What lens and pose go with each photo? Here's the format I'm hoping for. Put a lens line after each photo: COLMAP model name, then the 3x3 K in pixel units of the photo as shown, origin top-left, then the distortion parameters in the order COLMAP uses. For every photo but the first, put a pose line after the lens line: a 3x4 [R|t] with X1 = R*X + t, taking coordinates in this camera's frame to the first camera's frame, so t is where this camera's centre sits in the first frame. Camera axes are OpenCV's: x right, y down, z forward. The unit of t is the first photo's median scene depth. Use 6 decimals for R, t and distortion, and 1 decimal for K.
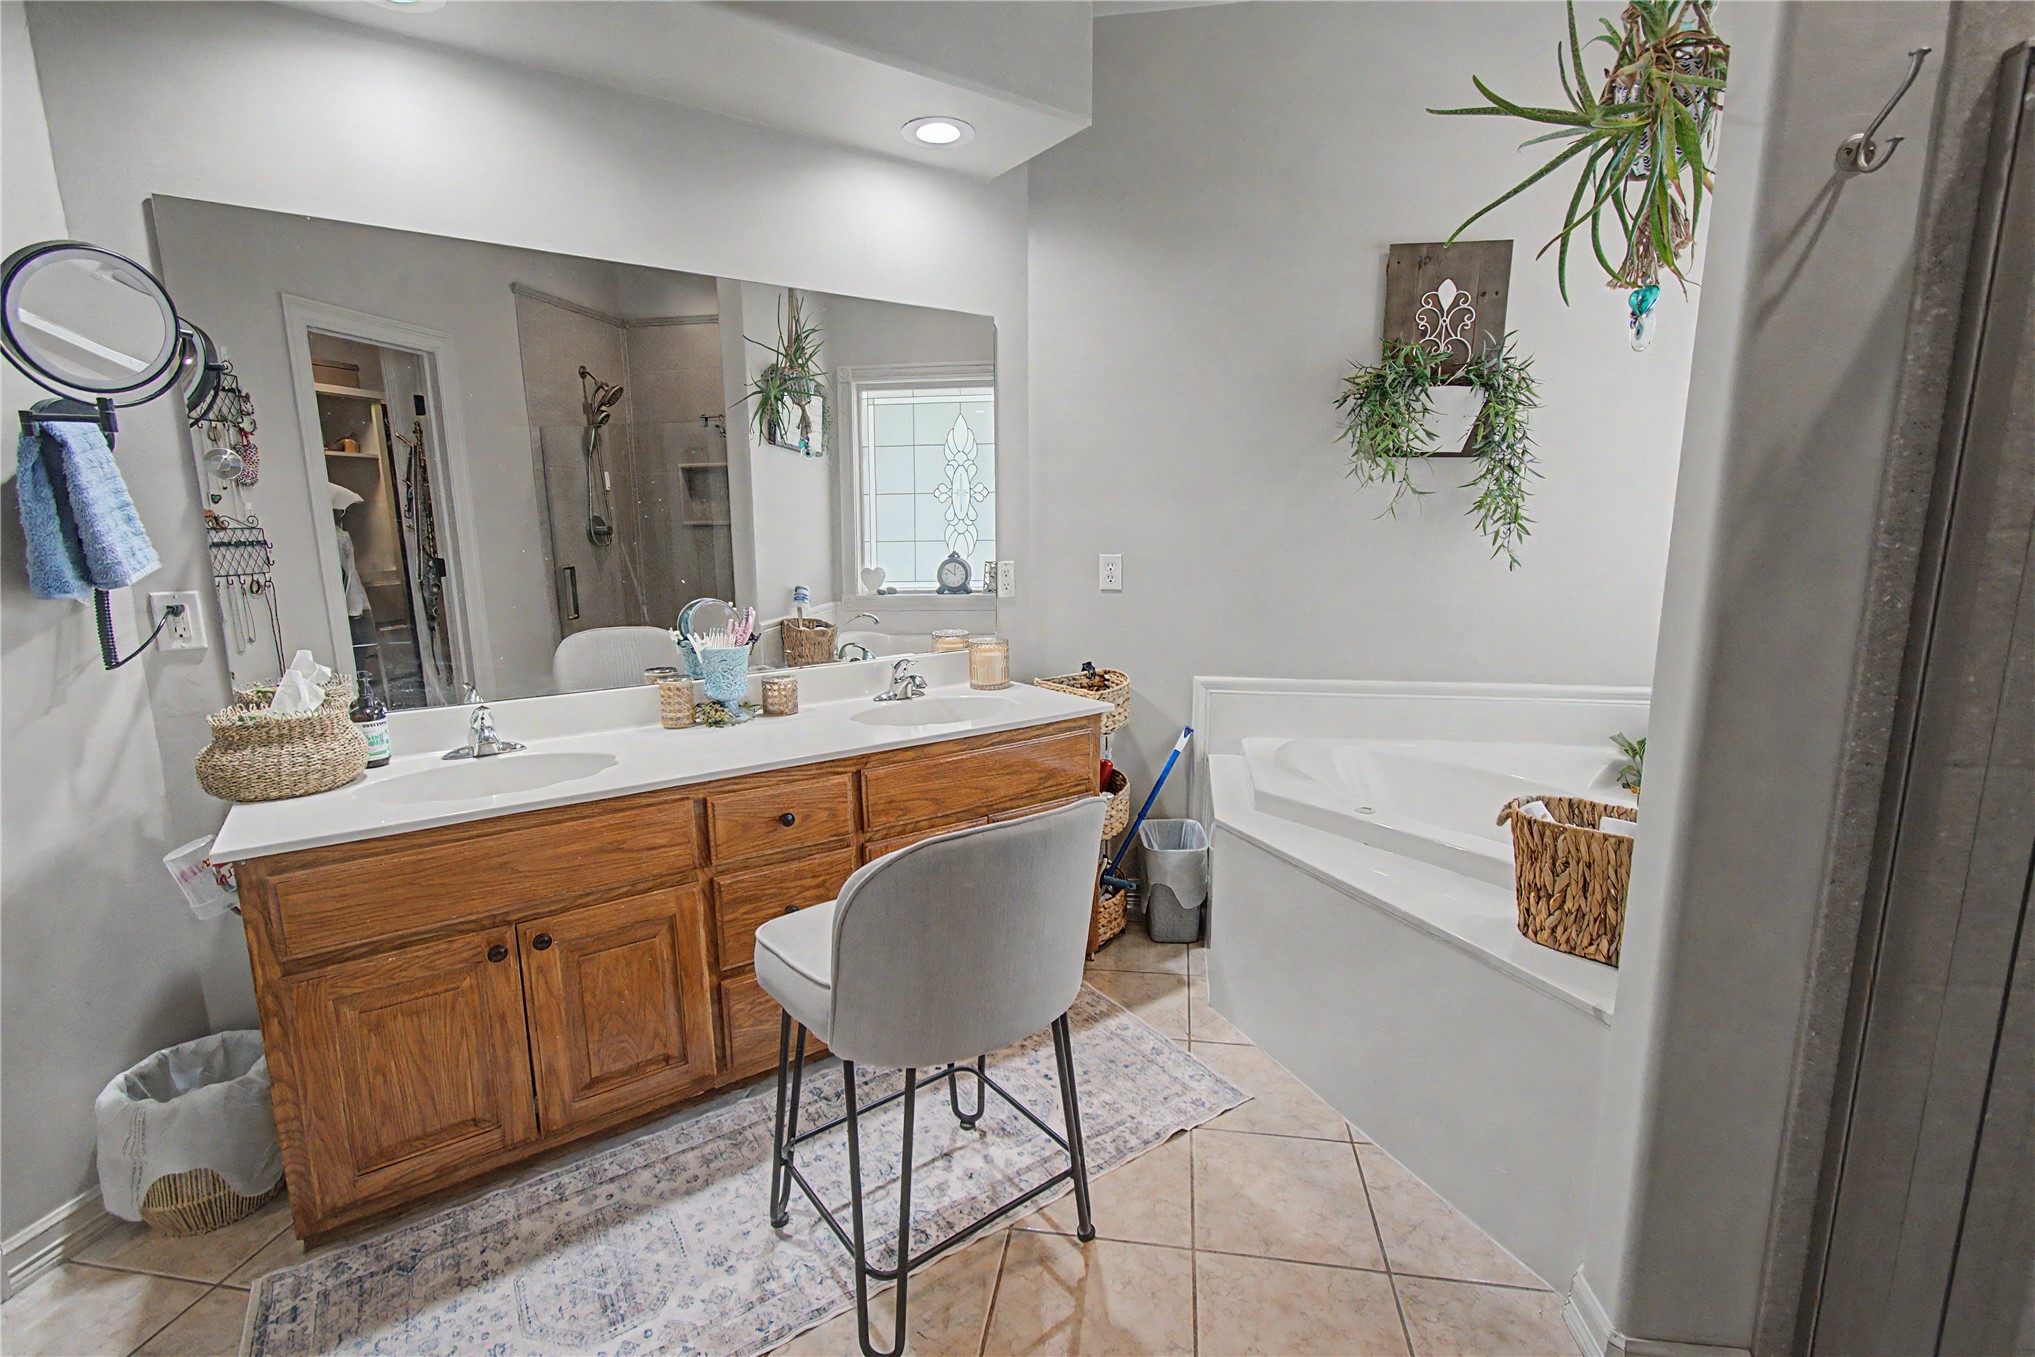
lens RADIAL K [[909.9, 0, 1039.3], [0, 909.9, 677.0], [0, 0, 1]] dist [0.035036, -0.011733]
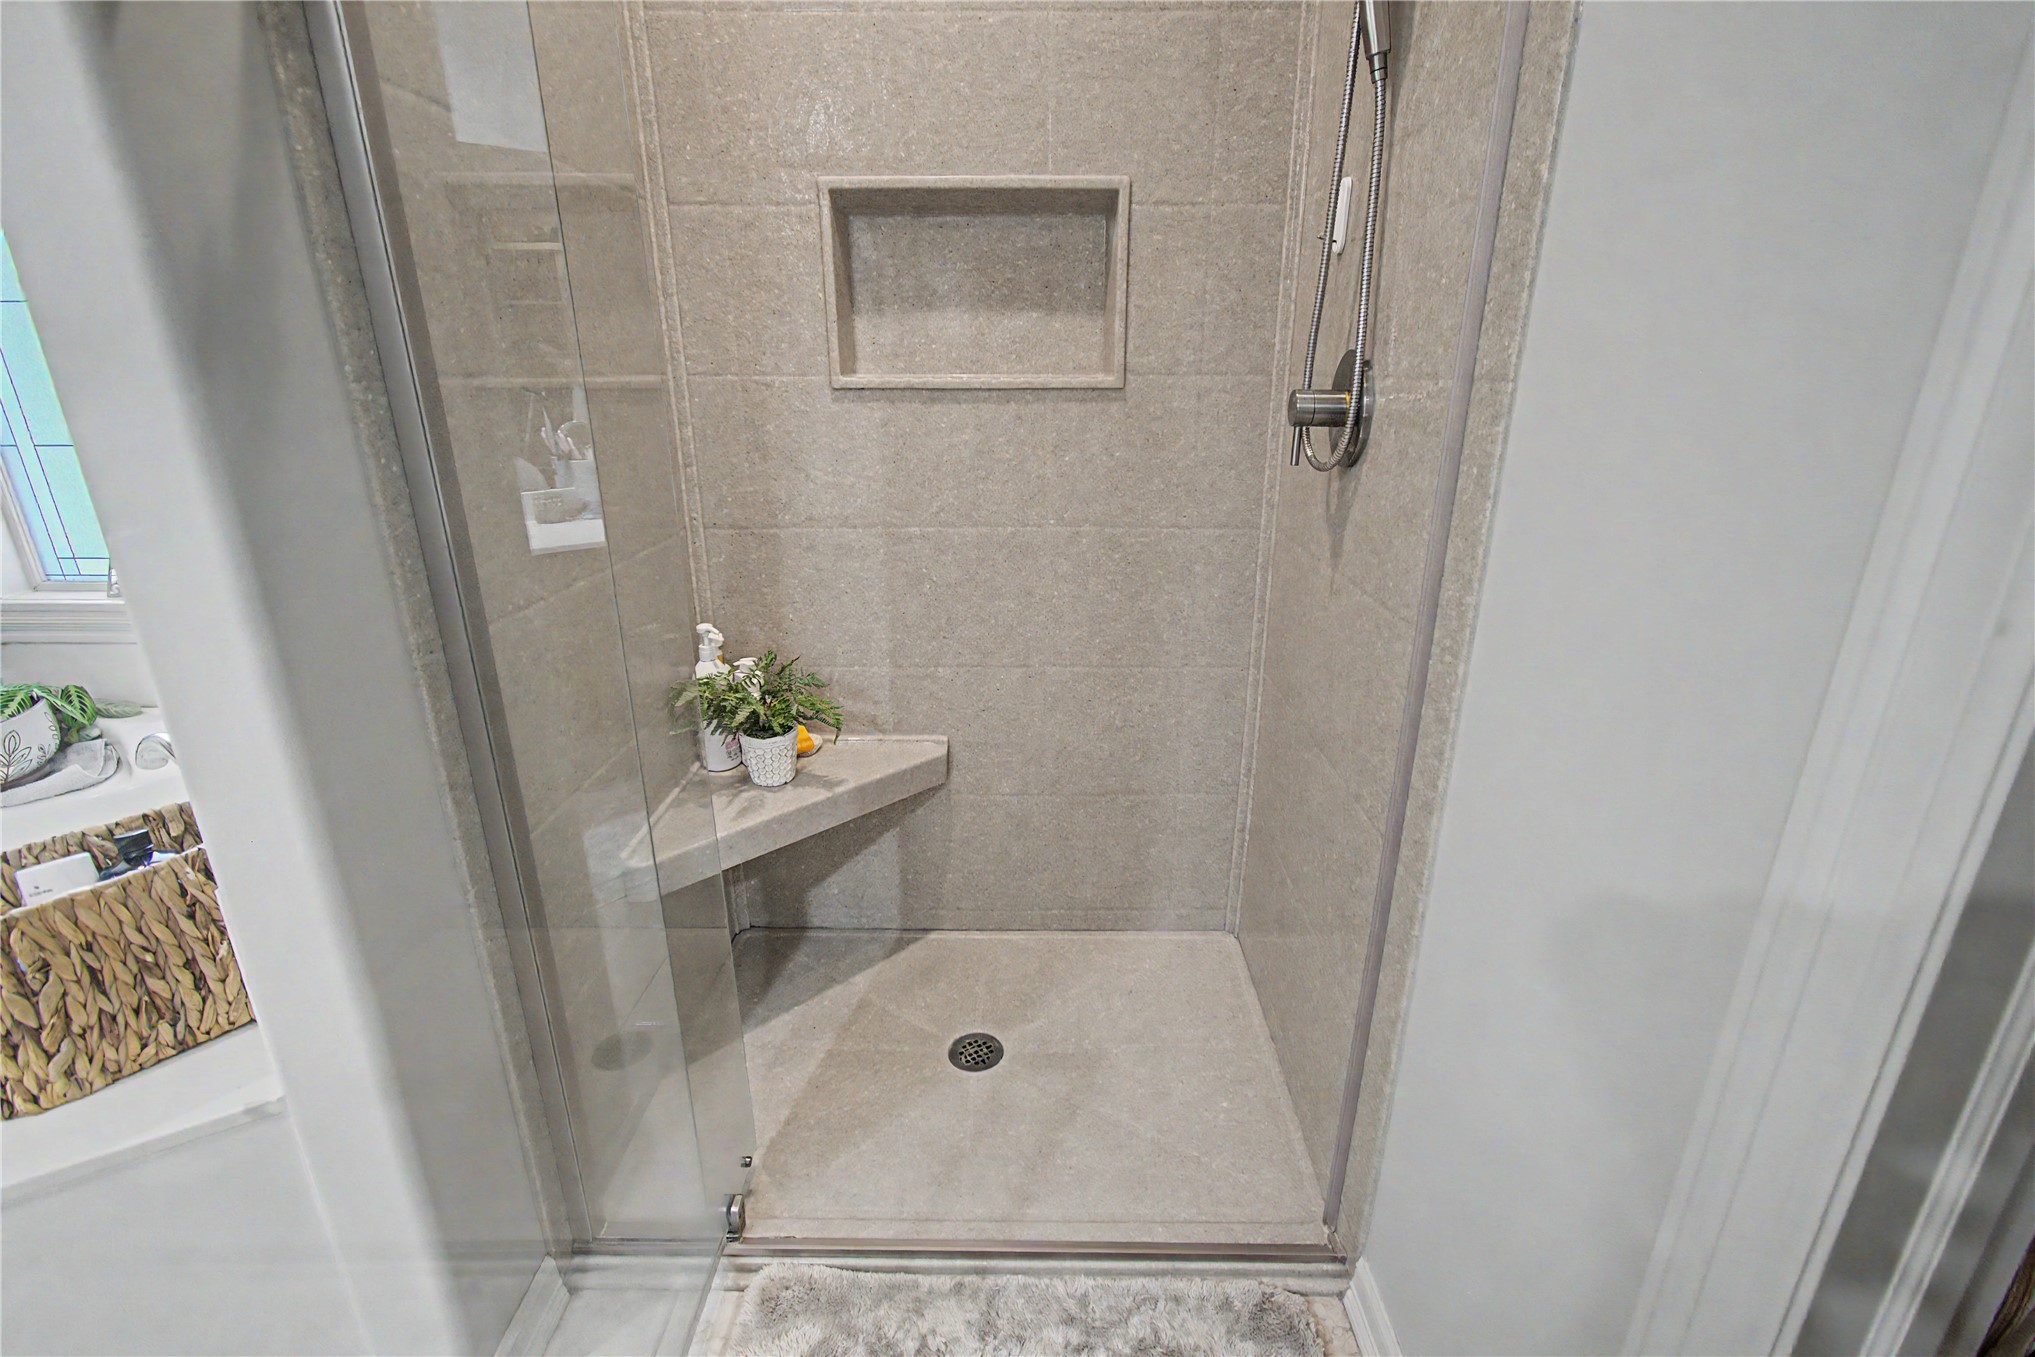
lens RADIAL K [[921.6, 0, 1017.5], [0, 921.6, 678.5], [0, 0, 1]] dist [0.000573, 0.000156]
pose [[-0.136263, -0.320682, 0.937334, -0.010773], [0.172258, 0.924077, 0.341188, -0.065394], [-0.975582, 0.207955, -0.070678, 0.395872]]
